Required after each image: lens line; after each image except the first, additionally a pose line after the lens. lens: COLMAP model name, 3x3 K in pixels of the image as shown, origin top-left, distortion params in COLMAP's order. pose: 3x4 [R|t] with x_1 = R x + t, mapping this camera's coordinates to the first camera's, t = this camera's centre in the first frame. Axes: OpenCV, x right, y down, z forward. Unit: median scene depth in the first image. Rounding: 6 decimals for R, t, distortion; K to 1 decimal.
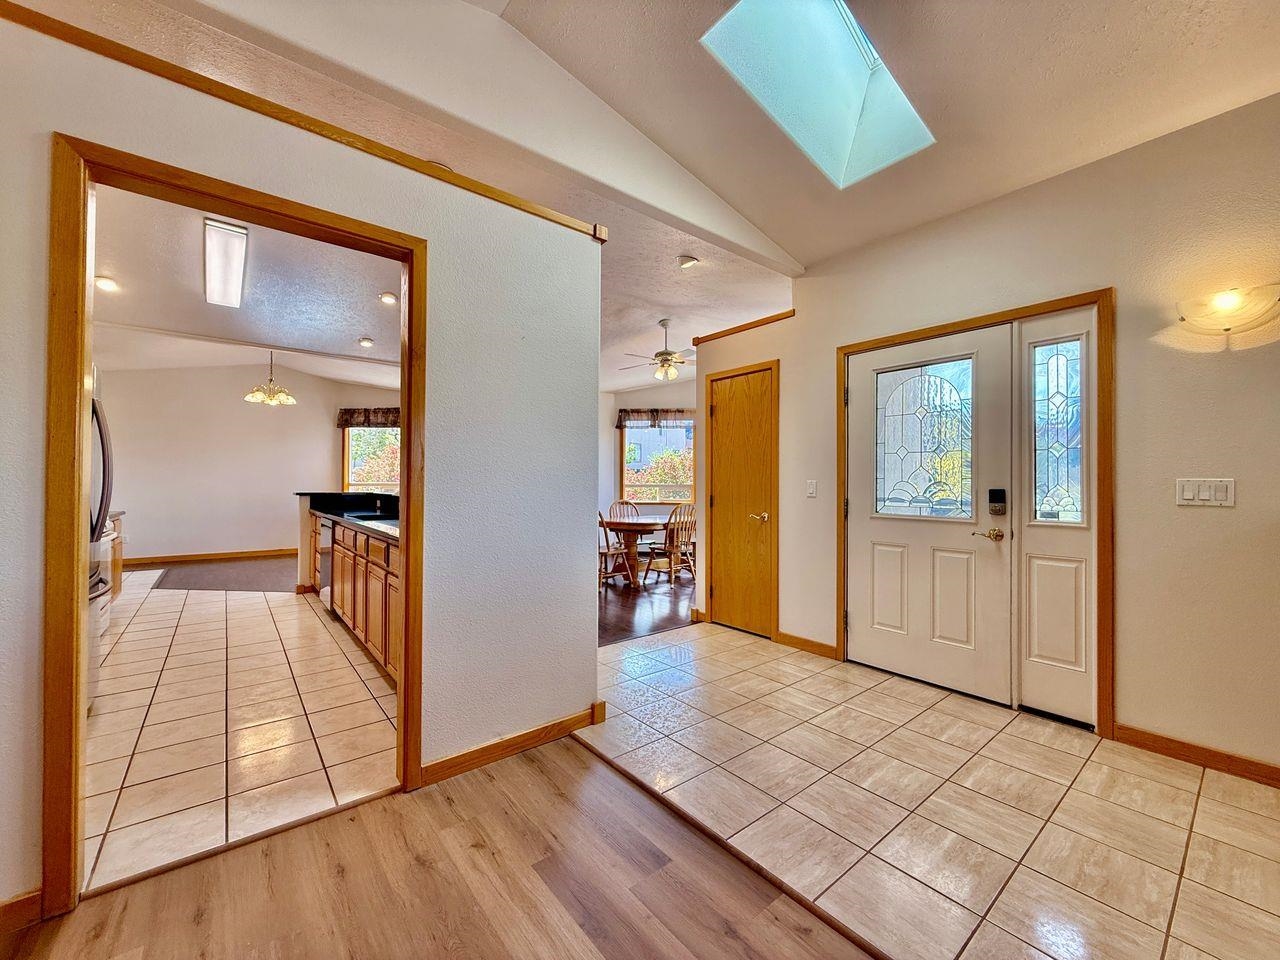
lens RADIAL K [[503.3, 0, 640.0], [0, 503.3, 480.0], [0, 0, 1]] dist [-0.000184, 0.000042]
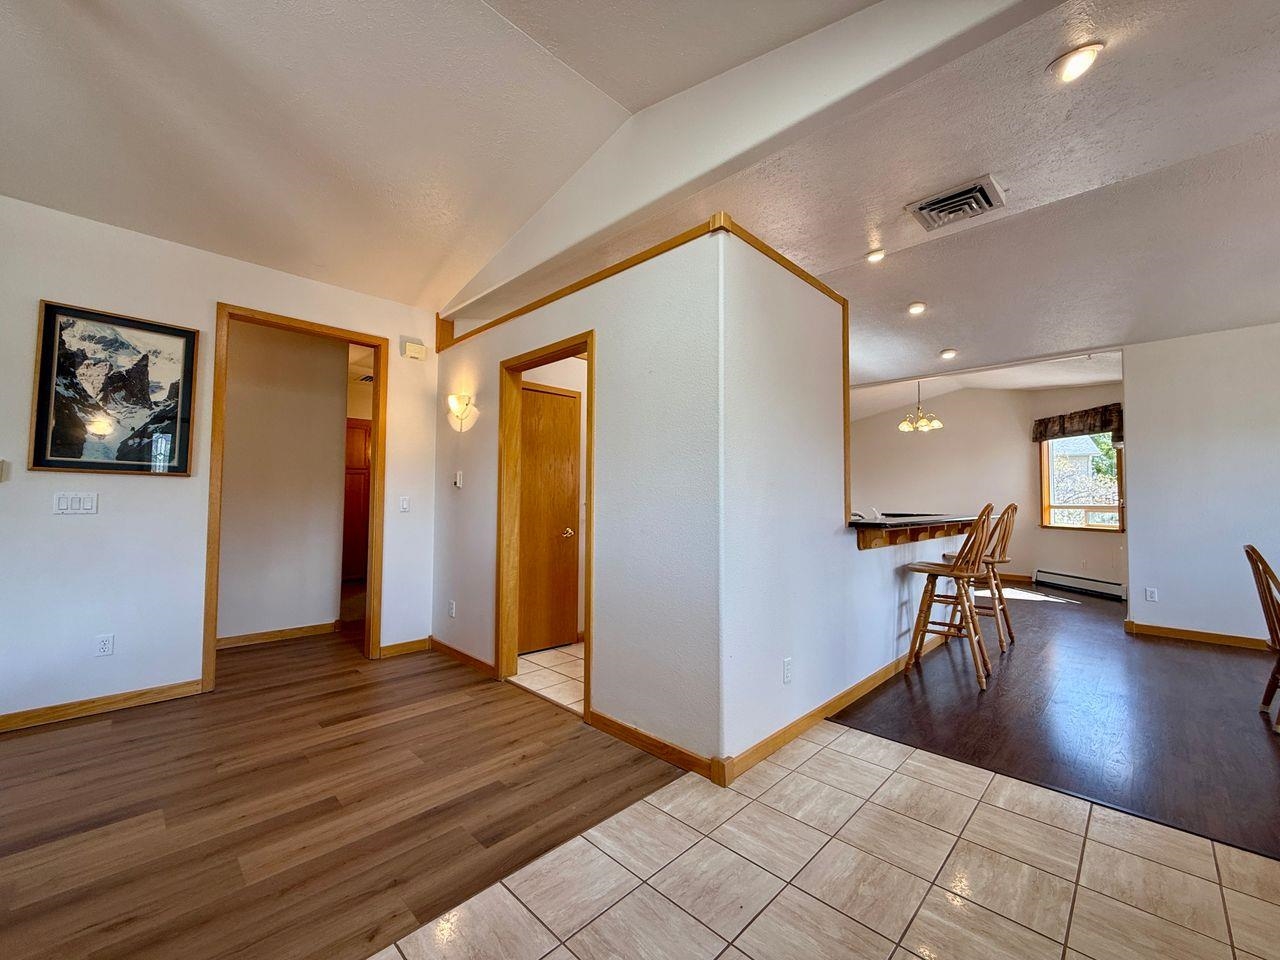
lens RADIAL K [[517.9, 0, 638.2], [0, 517.9, 481.9], [0, 0, 1]] dist [-0.001290, 0.000047]
pose [[0.120288, -0.036876, -0.992054, 1.111270], [-0.000655, 0.999307, -0.037225, 0.001850], [0.992739, 0.005128, 0.120181, 1.057748]]
